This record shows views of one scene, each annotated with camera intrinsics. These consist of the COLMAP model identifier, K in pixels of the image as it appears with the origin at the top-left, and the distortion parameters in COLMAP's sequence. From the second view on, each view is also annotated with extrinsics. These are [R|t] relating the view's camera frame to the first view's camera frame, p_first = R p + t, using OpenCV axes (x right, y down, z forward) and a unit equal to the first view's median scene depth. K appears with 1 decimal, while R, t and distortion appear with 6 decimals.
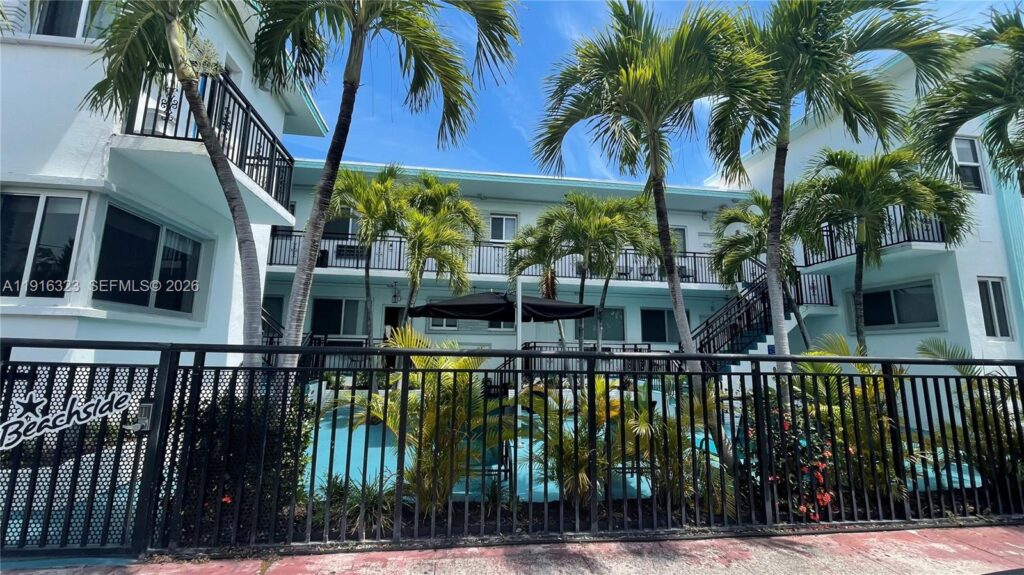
lens RADIAL K [[413.8, 0, 501.0], [0, 413.8, 287.7], [0, 0, 1]] dist [-0.012047, 0.000628]
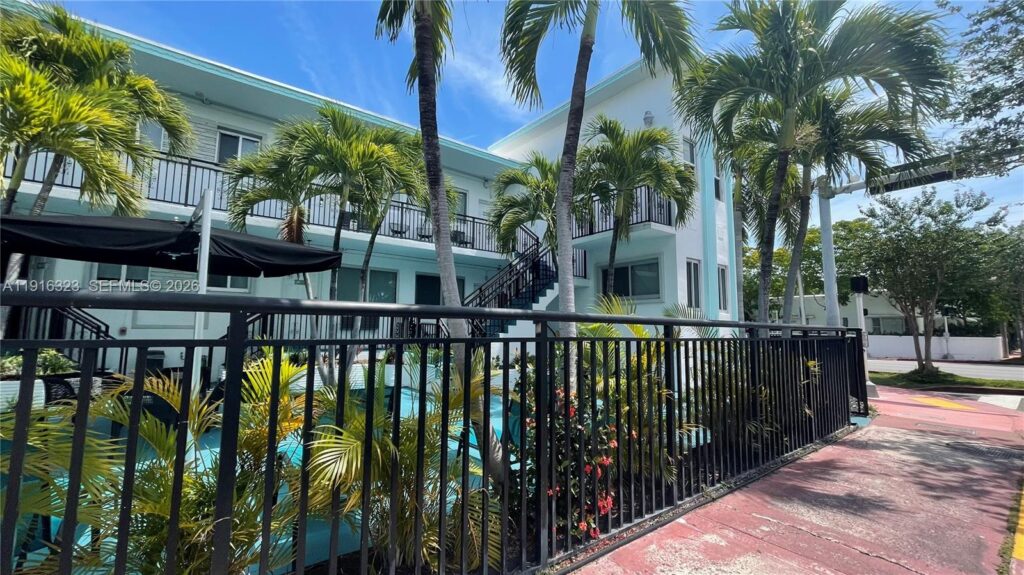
lens RADIAL K [[411.3, 0, 512.1], [0, 411.3, 289.4], [0, 0, 1]] dist [0.000745, -0.000143]
pose [[0.857611, 0.042853, 0.512511, 0.106265], [-0.079045, 0.995665, 0.049018, 0.045440], [-0.508188, -0.082550, 0.857281, 0.208784]]
